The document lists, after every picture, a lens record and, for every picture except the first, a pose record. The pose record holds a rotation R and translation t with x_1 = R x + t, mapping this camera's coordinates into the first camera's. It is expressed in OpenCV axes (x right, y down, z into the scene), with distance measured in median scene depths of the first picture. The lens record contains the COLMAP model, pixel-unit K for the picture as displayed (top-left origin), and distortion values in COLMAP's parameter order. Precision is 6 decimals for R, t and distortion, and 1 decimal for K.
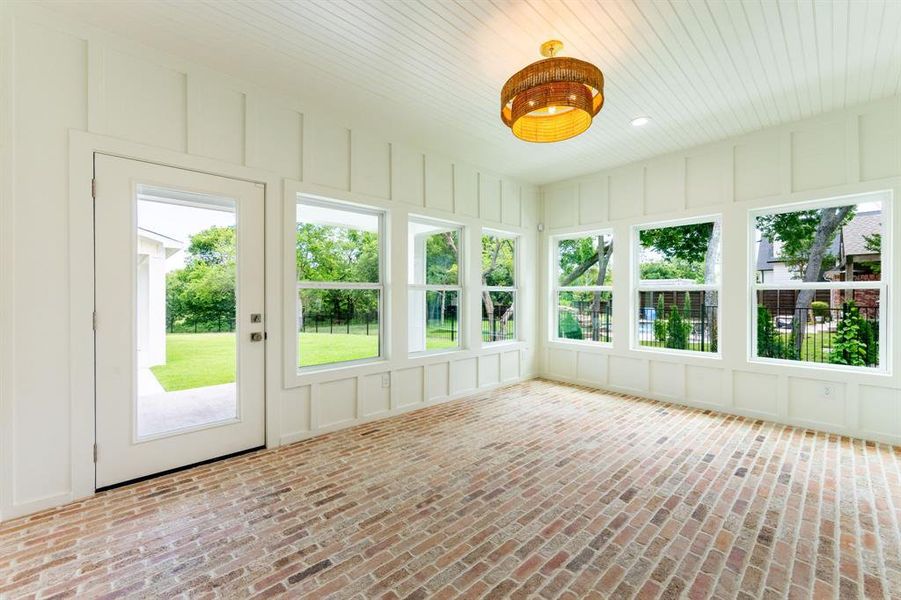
lens RADIAL K [[364.5, 0, 455.3], [0, 364.5, 297.9], [0, 0, 1]] dist [0.000108, -0.000166]
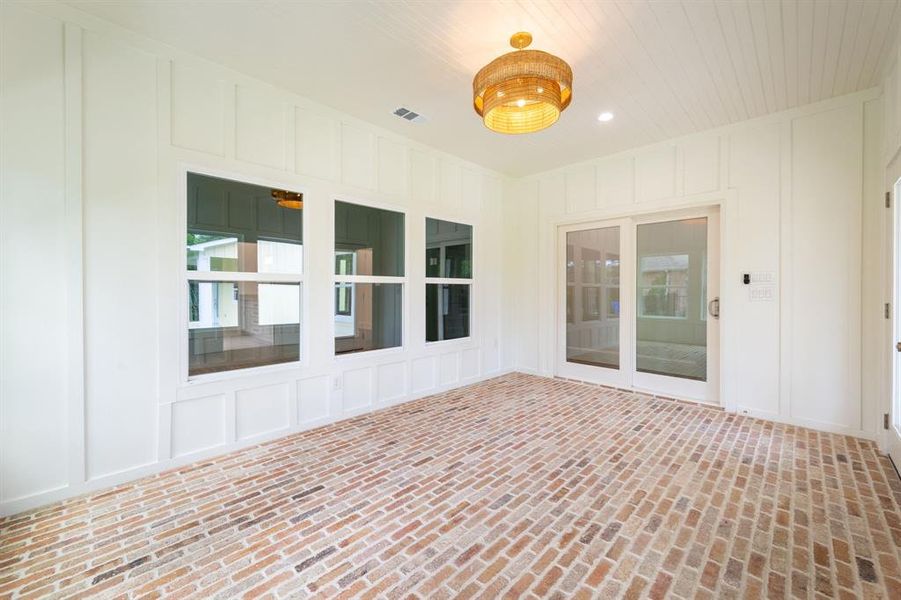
lens RADIAL K [[364.5, 0, 455.3], [0, 364.5, 297.9], [0, 0, 1]] dist [0.000108, -0.000166]
pose [[-0.998762, 0.001586, -0.049725, 0.548757], [0.000015, 0.999501, 0.031584, -0.034195], [0.049750, 0.031544, -0.998263, 2.227518]]
